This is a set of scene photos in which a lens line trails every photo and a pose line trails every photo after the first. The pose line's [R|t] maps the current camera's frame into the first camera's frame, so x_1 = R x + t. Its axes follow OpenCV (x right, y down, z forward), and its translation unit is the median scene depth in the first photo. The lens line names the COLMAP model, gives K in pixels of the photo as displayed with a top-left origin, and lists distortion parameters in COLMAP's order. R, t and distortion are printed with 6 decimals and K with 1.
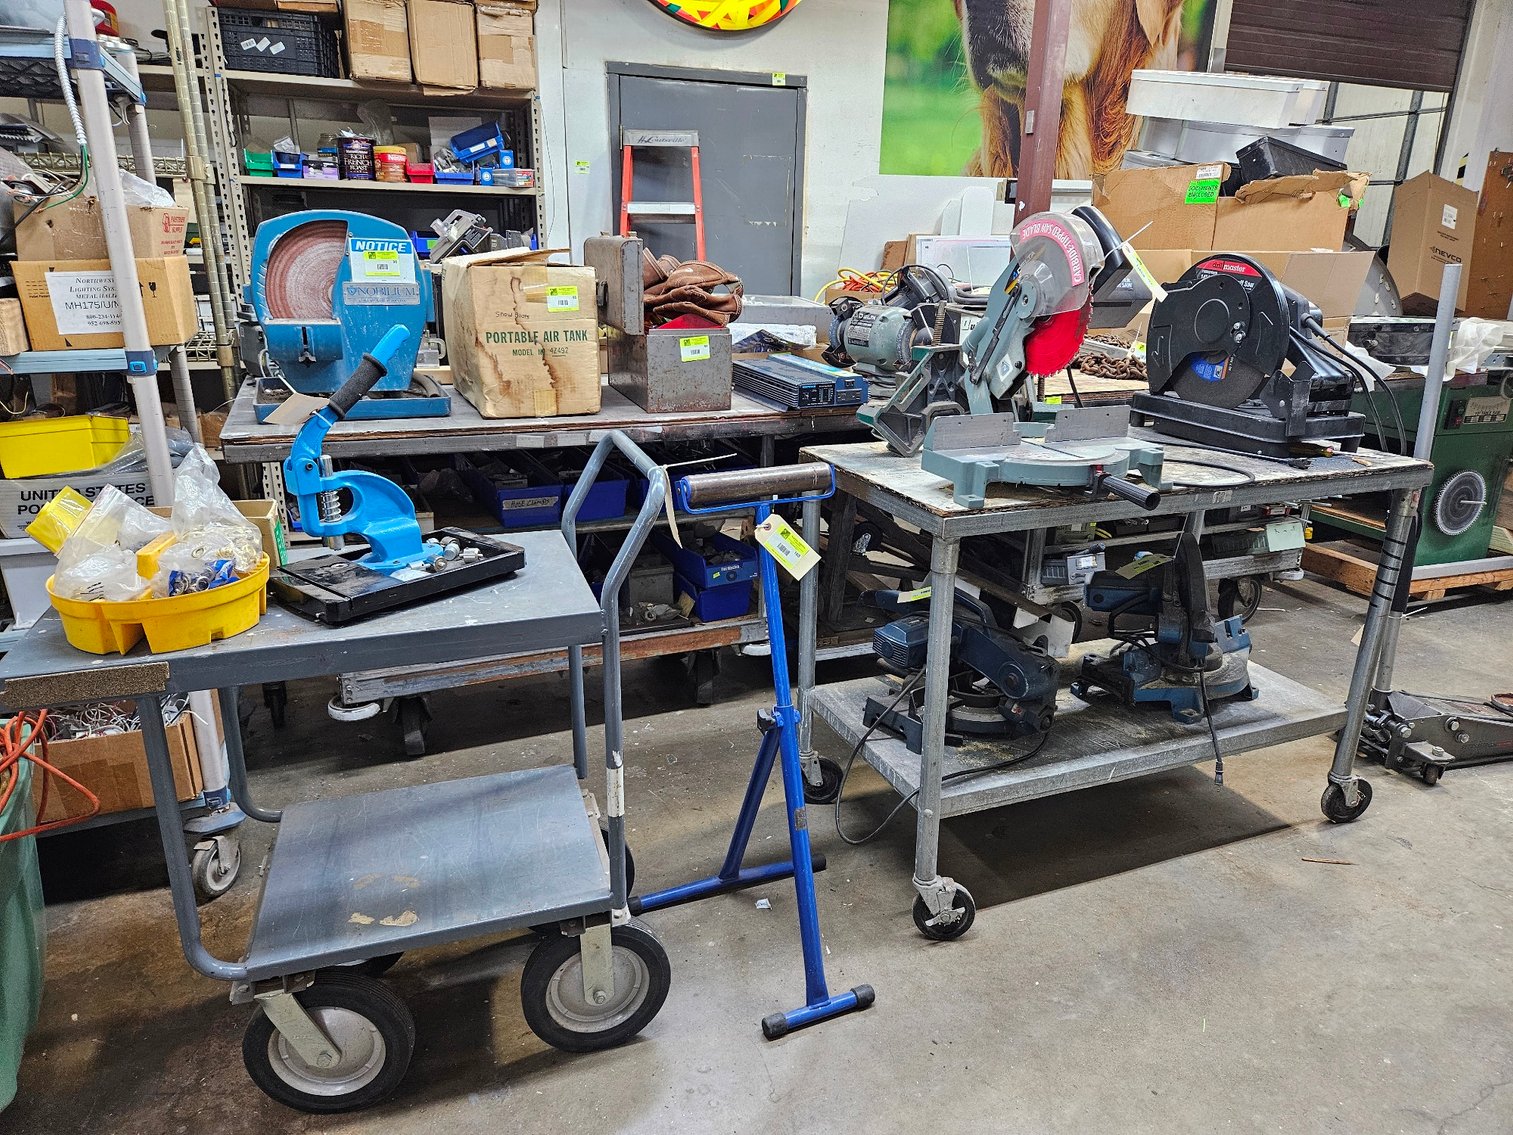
lens RADIAL K [[1015.4, 0, 756.5], [0, 1015.4, 567.5], [0, 0, 1]] dist [0.069737, -0.054549]
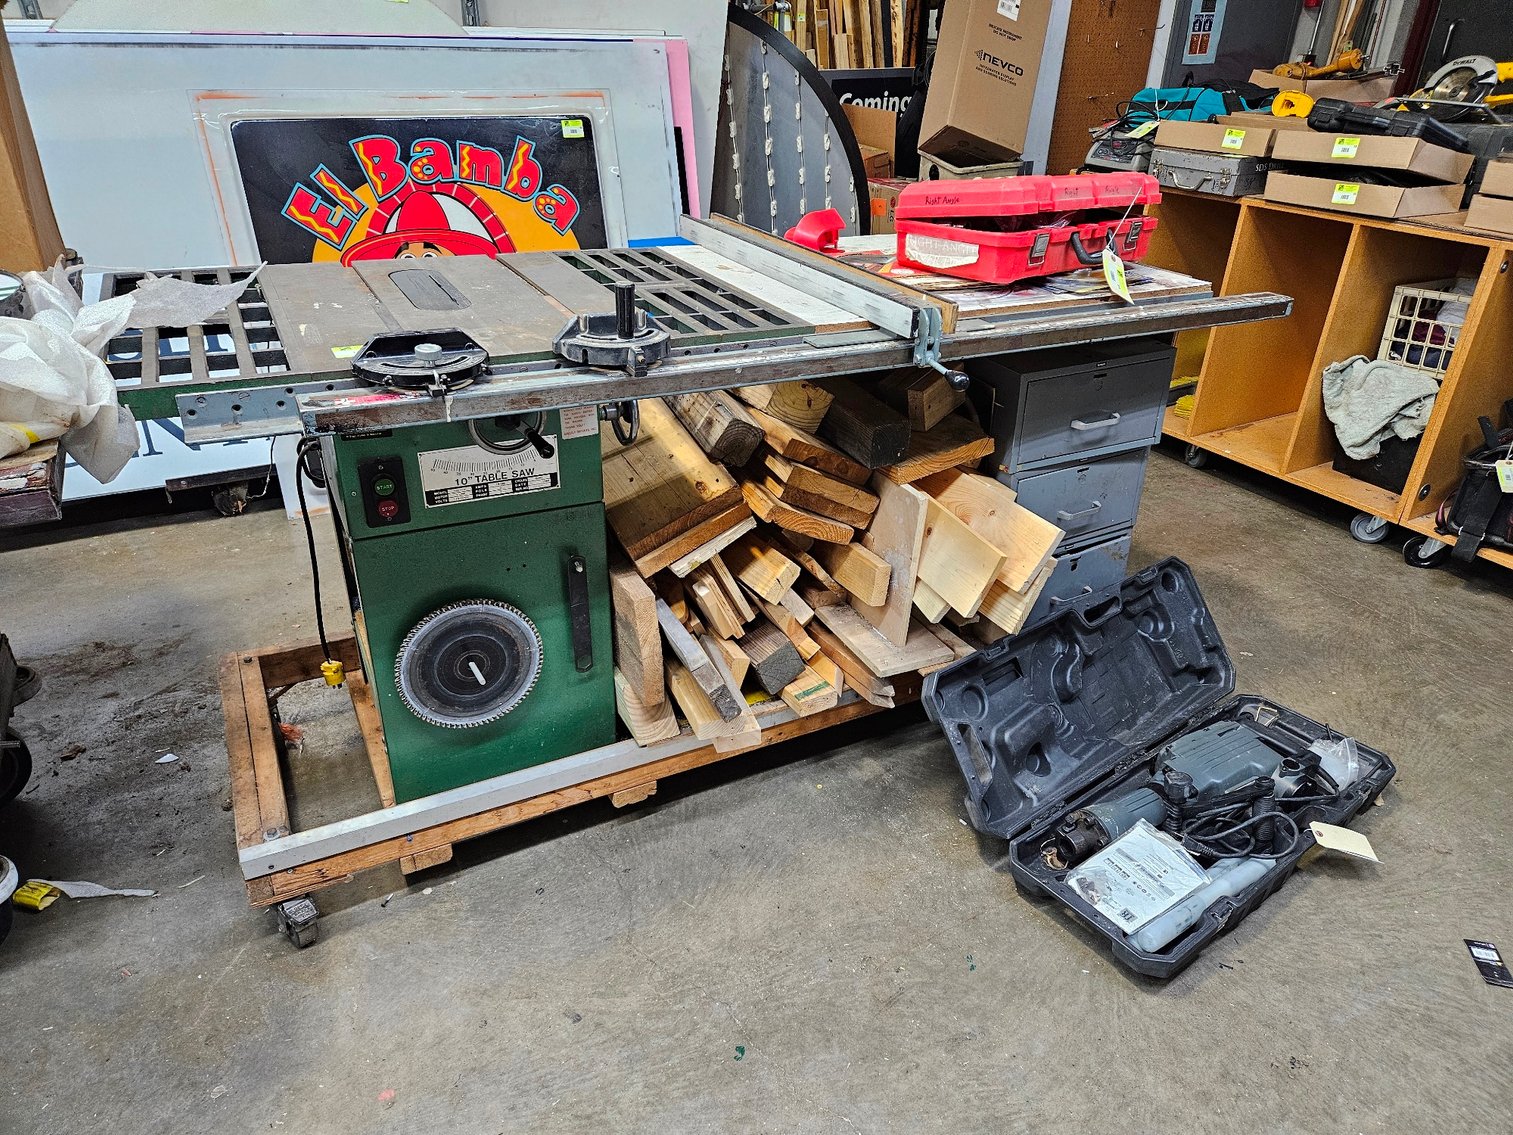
lens RADIAL K [[1015.4, 0, 756.5], [0, 1015.4, 567.5], [0, 0, 1]] dist [0.069737, -0.054549]
pose [[0.995959, -0.032139, 0.083858, 0.606705], [0.016610, 0.983584, 0.179686, -0.146048], [-0.088256, -0.177567, 0.980143, 0.430554]]
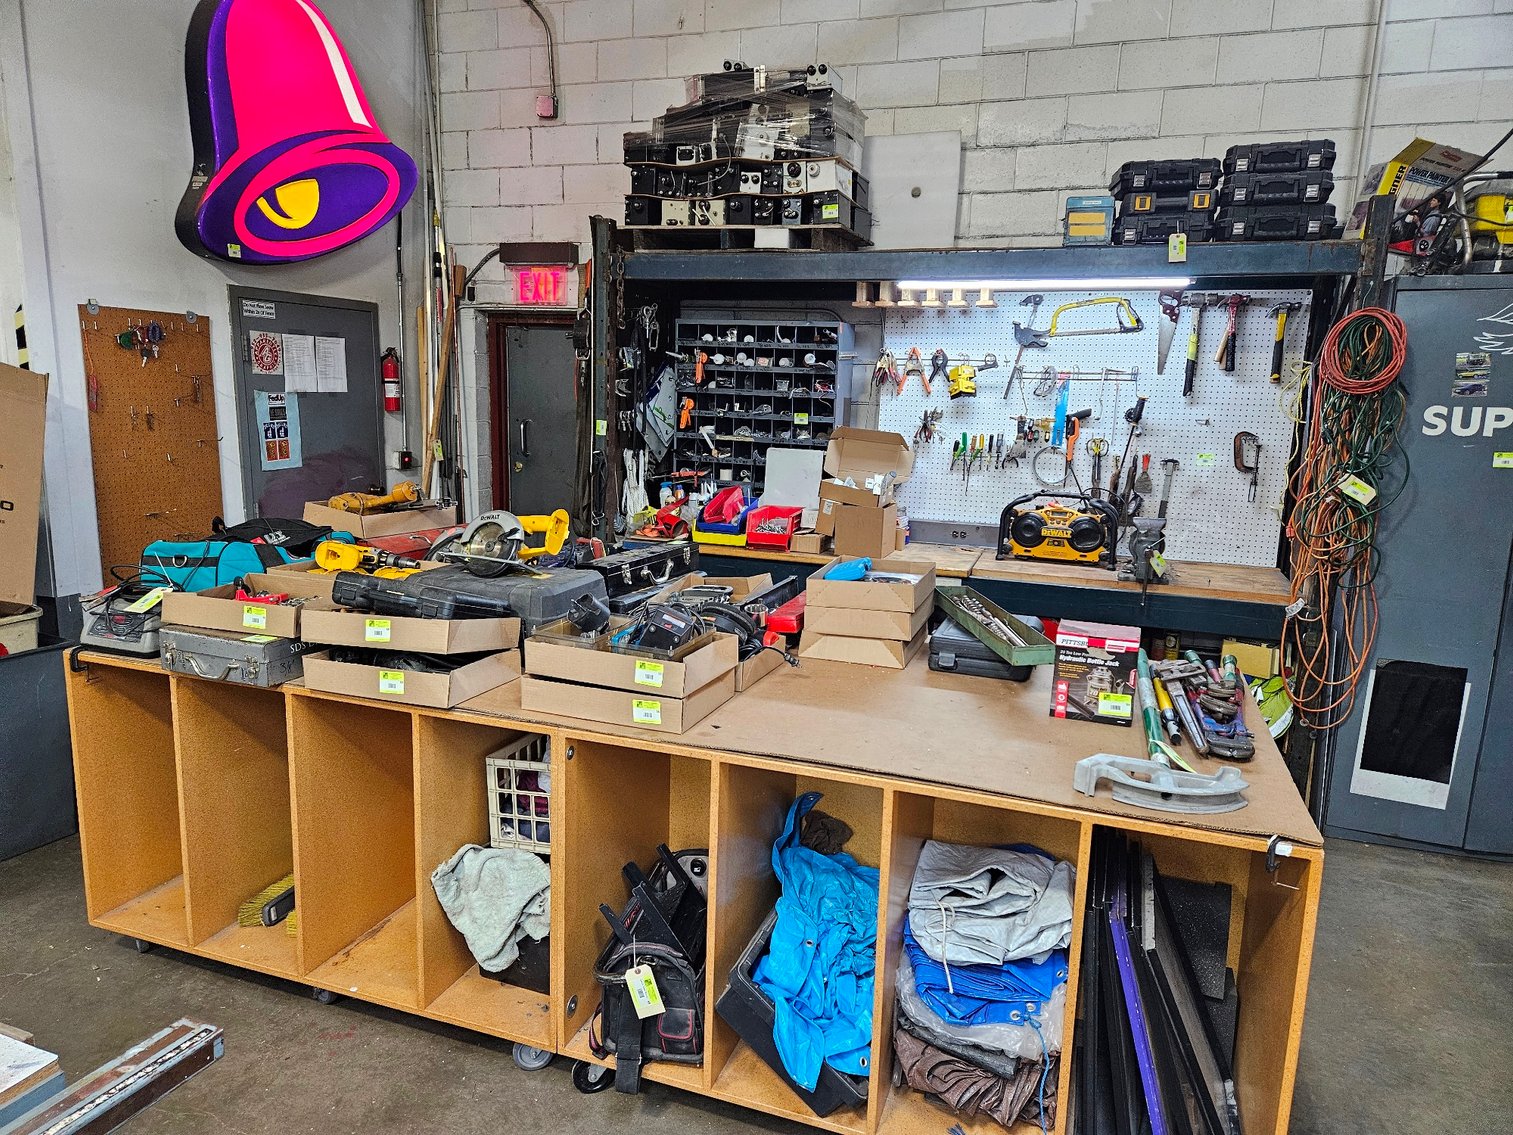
lens RADIAL K [[1015.4, 0, 756.5], [0, 1015.4, 567.5], [0, 0, 1]] dist [0.069737, -0.054549]
pose [[0.688928, -0.113434, 0.715899, 0.782879], [0.200653, 0.978926, -0.037982, -0.247817], [-0.696504, 0.169814, 0.697170, 0.556519]]
